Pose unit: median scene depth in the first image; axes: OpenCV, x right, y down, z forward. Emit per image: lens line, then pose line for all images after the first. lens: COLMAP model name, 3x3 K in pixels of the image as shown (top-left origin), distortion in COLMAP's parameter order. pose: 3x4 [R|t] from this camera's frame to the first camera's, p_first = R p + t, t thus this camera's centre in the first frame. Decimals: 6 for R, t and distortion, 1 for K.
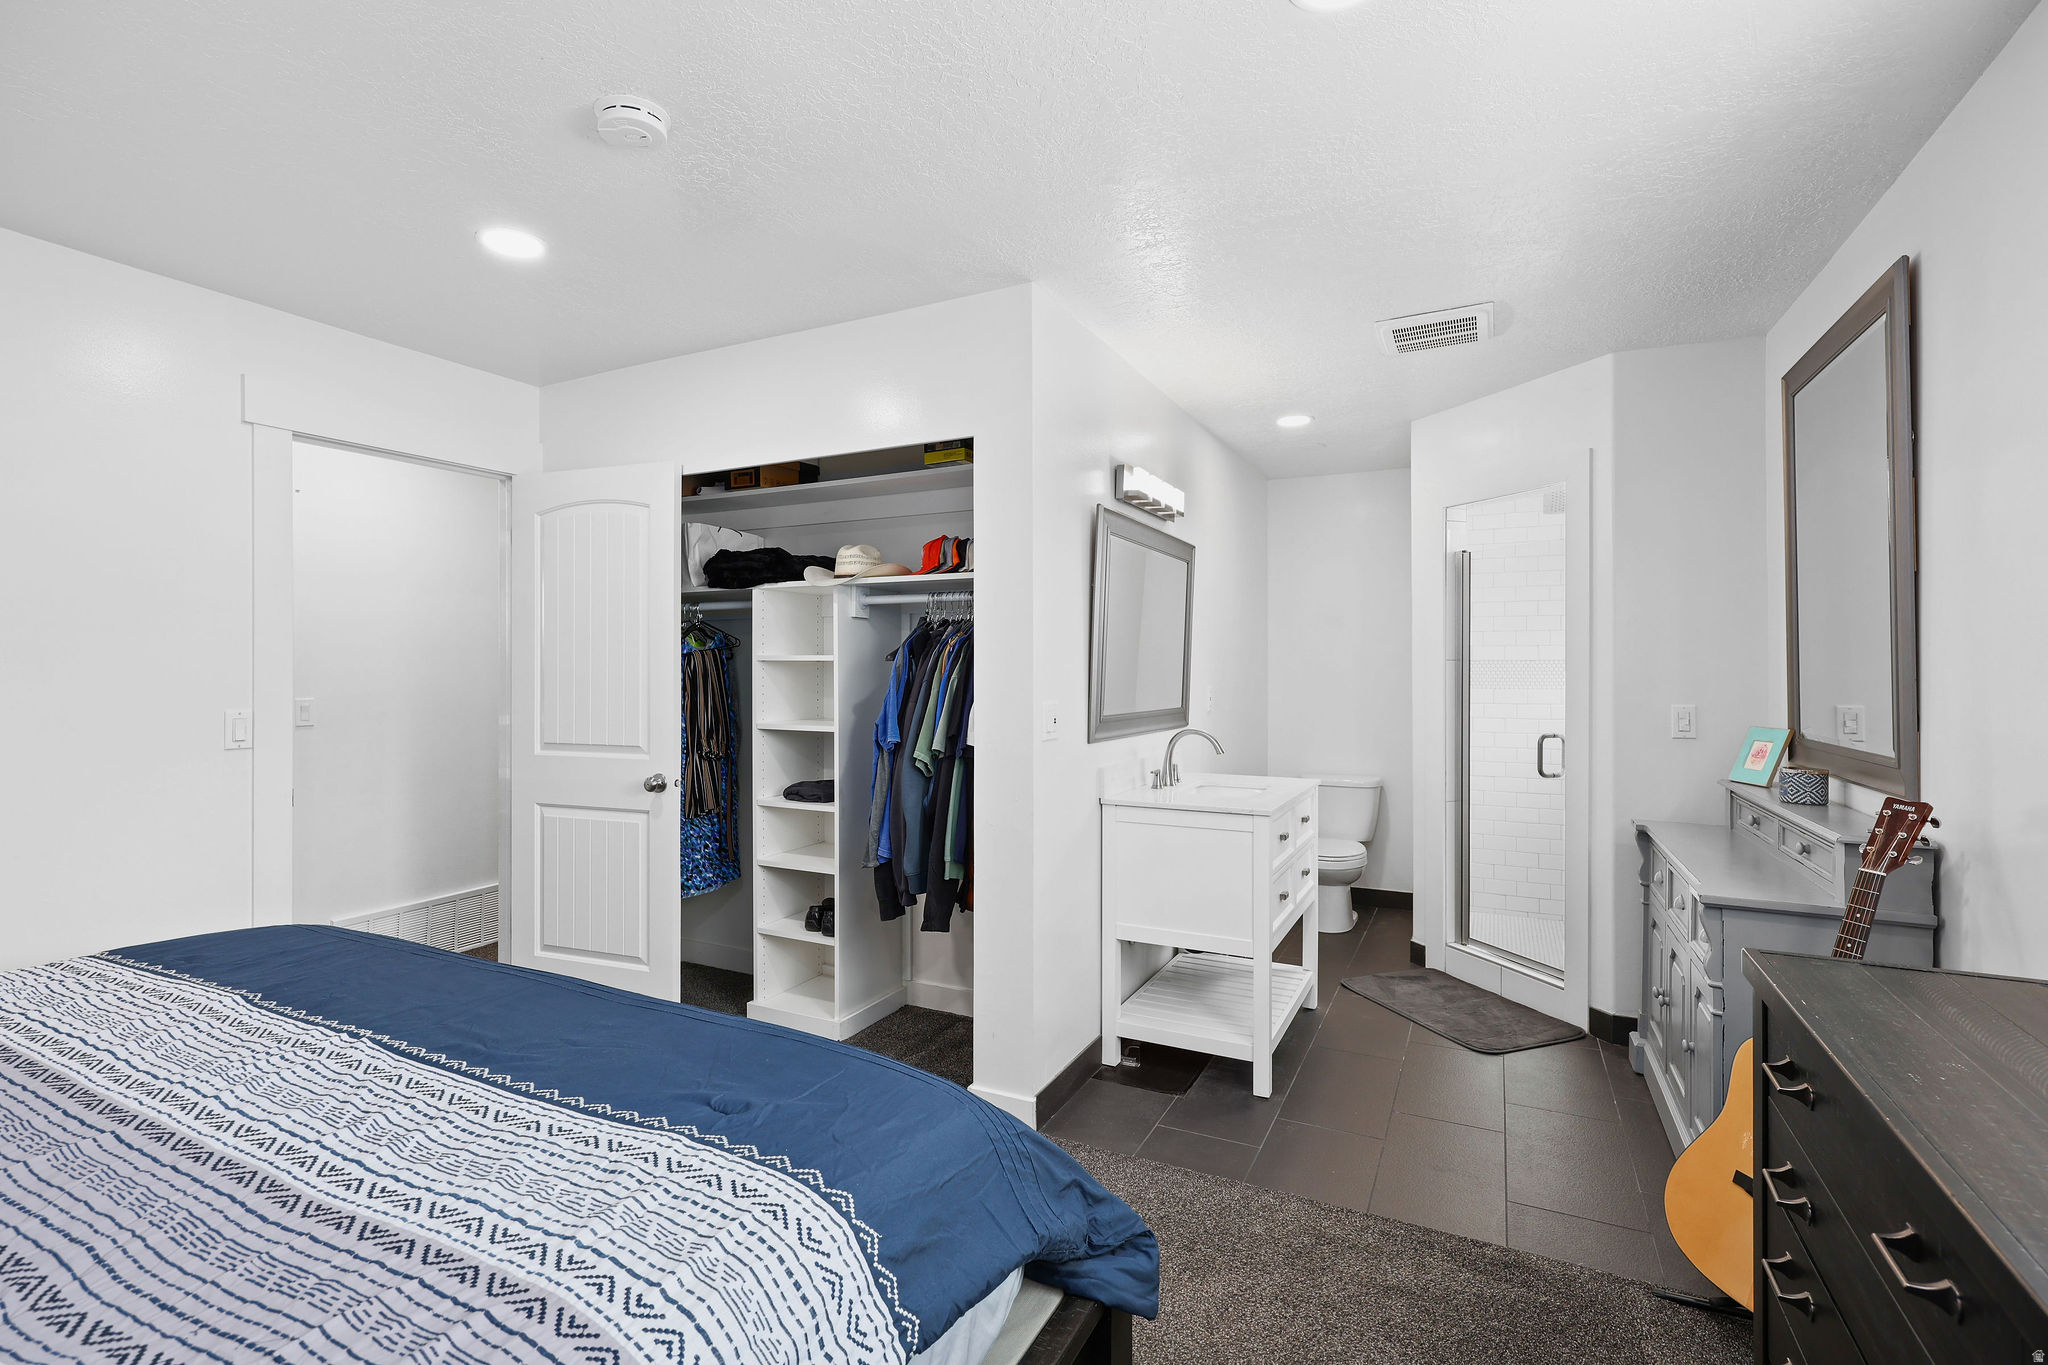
lens RADIAL K [[905.3, 0, 1021.3], [0, 905.3, 636.3], [0, 0, 1]] dist [0.000593, -0.000003]
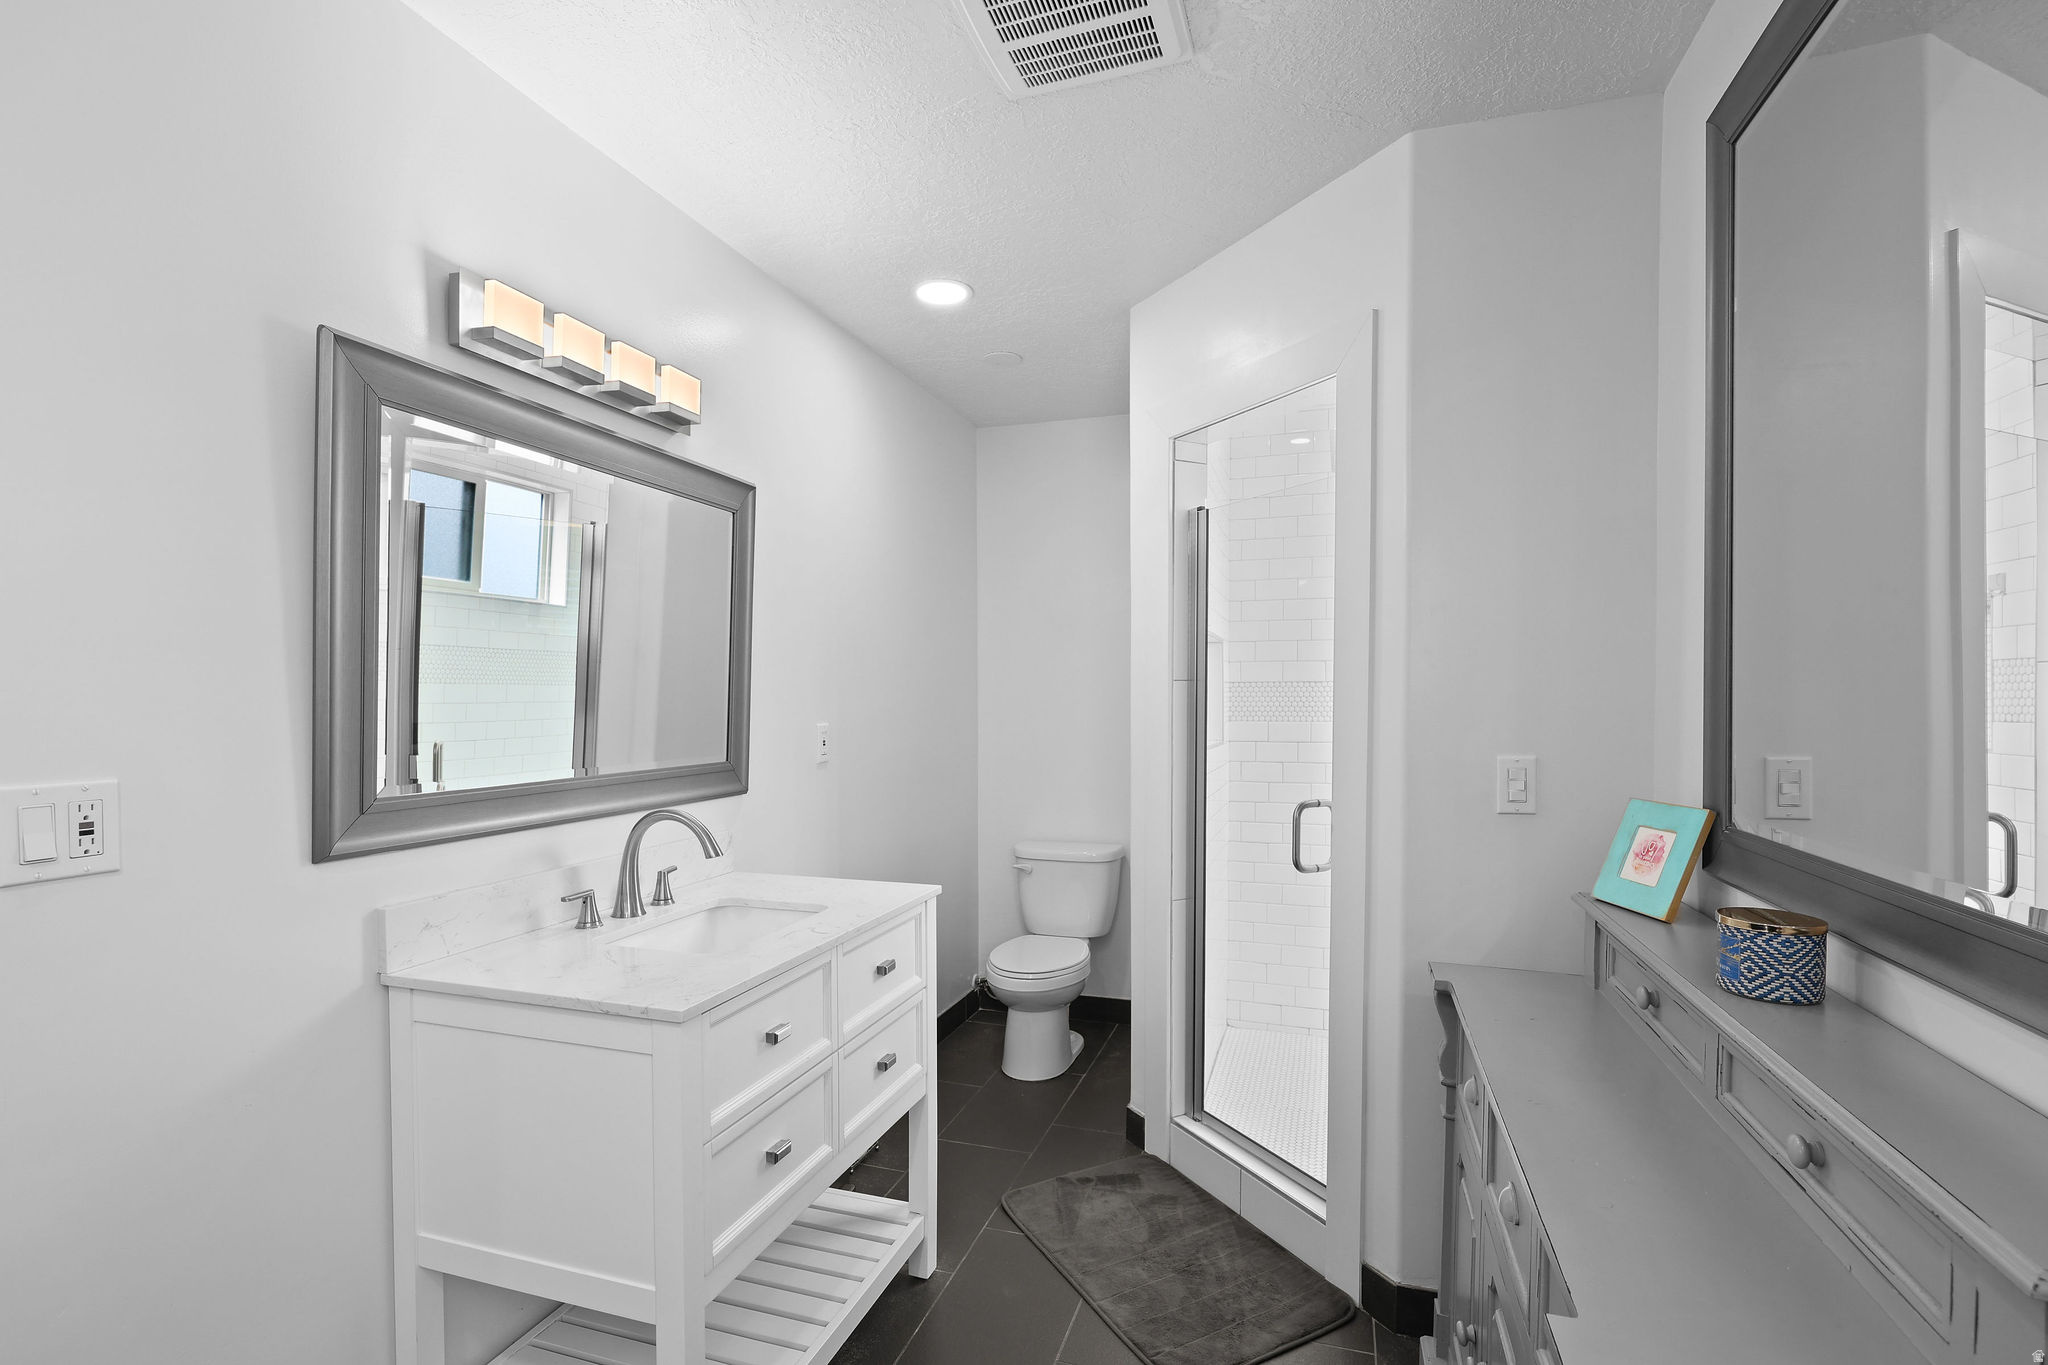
lens RADIAL K [[919.1, 0, 1011.6], [0, 919.1, 686.6], [0, 0, 1]] dist [0.003800, 0.000635]
pose [[0.990658, -0.003325, 0.136332, 0.313837], [-0.000398, 0.999628, 0.027274, 0.015591], [-0.136372, -0.027073, 0.990288, 0.437806]]
